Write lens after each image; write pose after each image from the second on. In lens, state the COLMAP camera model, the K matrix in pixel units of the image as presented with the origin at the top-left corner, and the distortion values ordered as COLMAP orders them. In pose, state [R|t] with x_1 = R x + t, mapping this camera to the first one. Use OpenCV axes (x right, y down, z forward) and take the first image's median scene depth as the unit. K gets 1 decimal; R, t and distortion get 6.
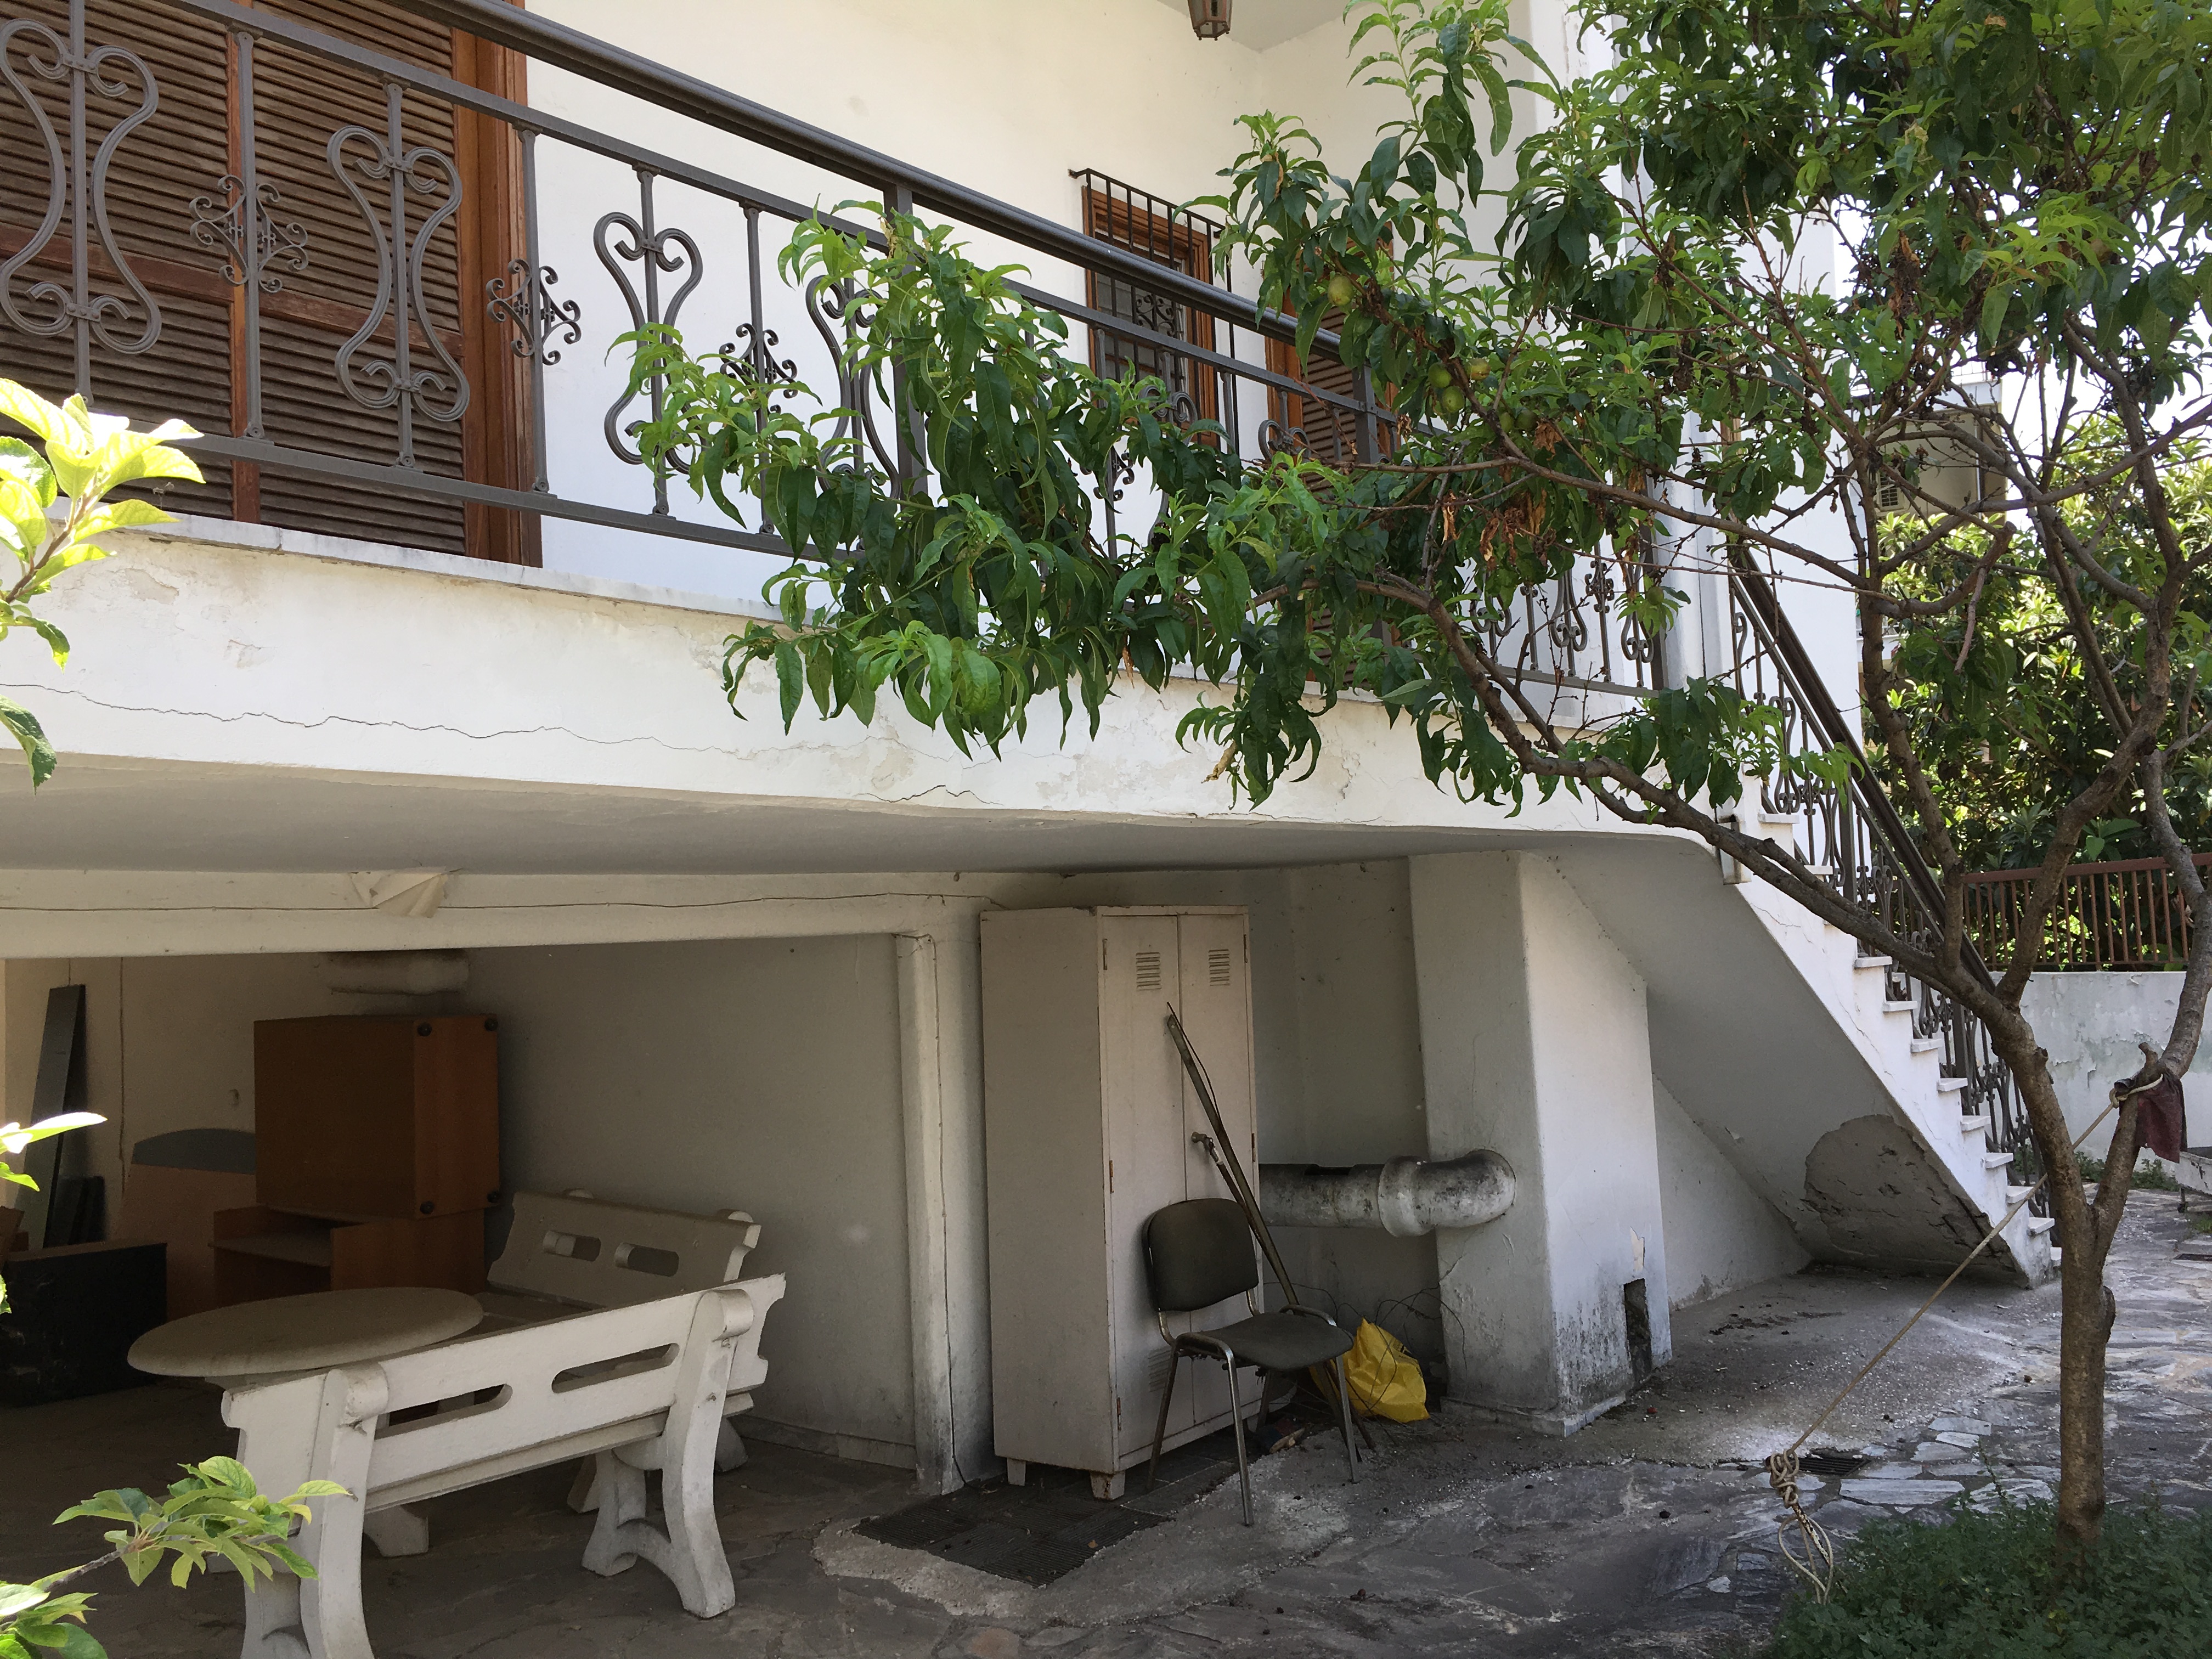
lens RADIAL K [[1905.0, 0, 1103.5], [0, 1905.0, 839.3], [0, 0, 1]] dist [0.088891, -0.119804]
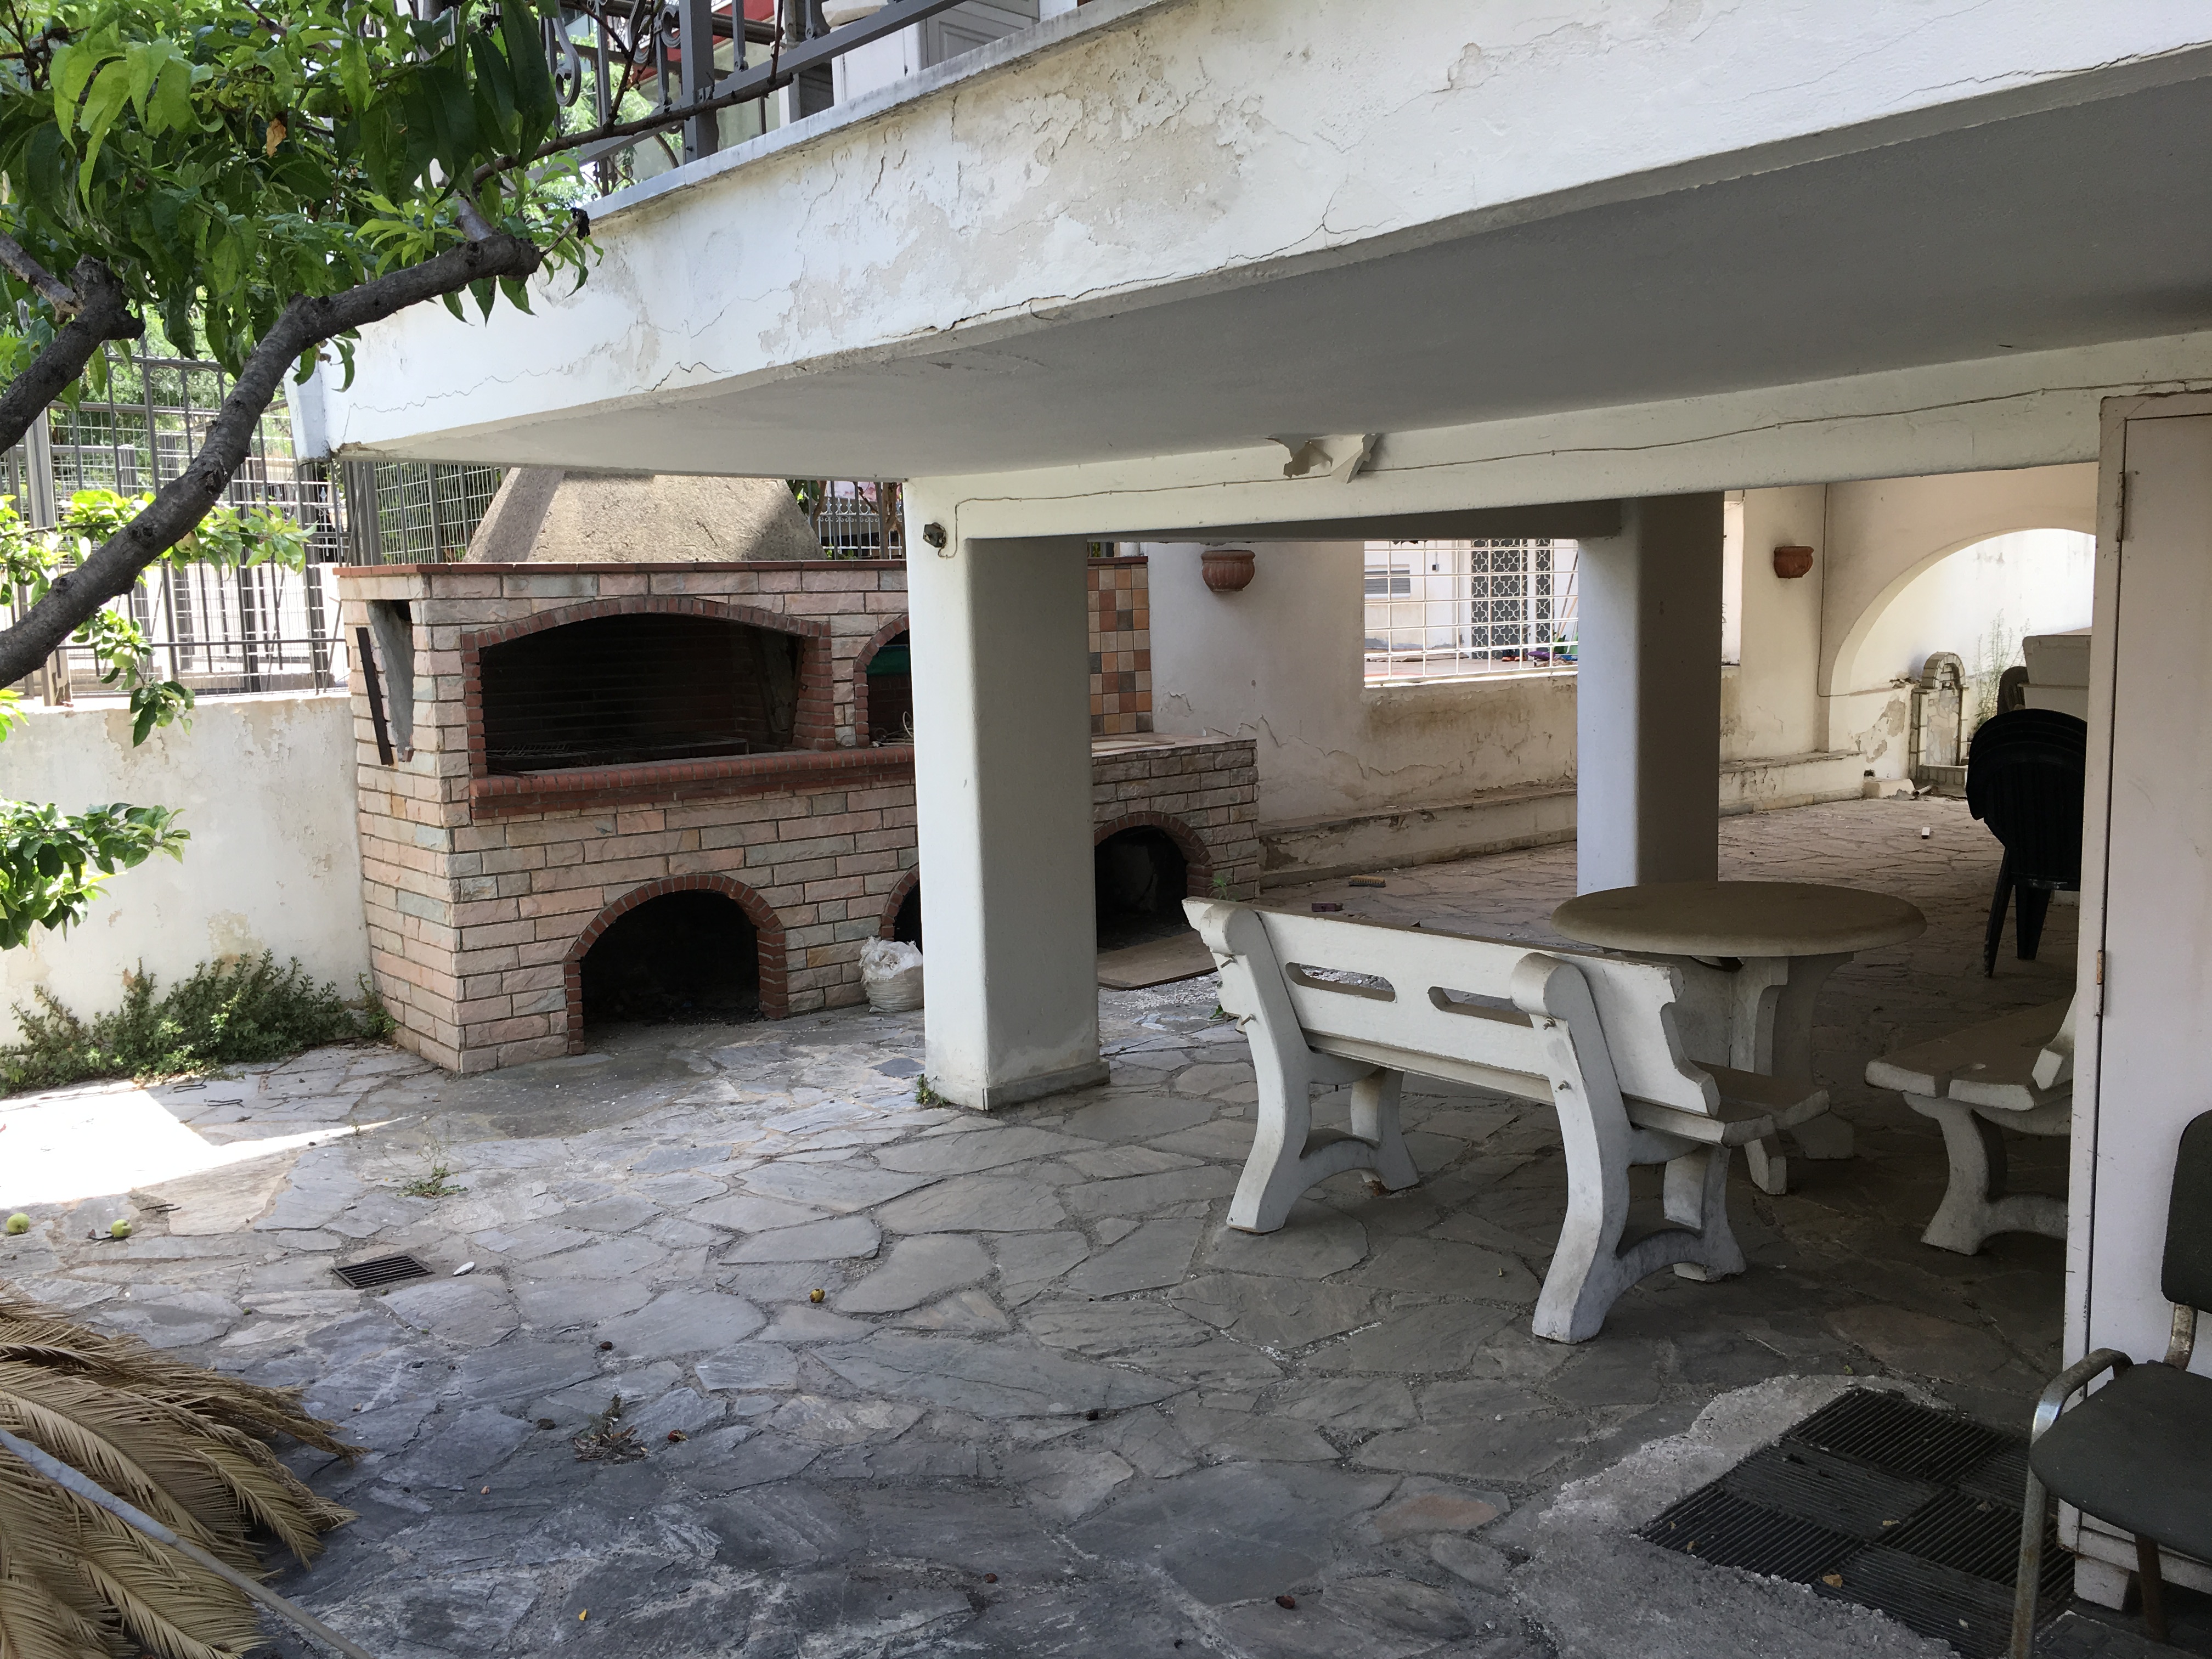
lens RADIAL K [[1905.0, 0, 1103.5], [0, 1905.0, 839.3], [0, 0, 1]] dist [0.088891, -0.119804]
pose [[-0.153420, 0.175708, -0.972414, 0.570429], [0.094969, 0.982131, 0.162480, 0.045667], [0.983587, -0.067421, -0.167366, 0.953127]]
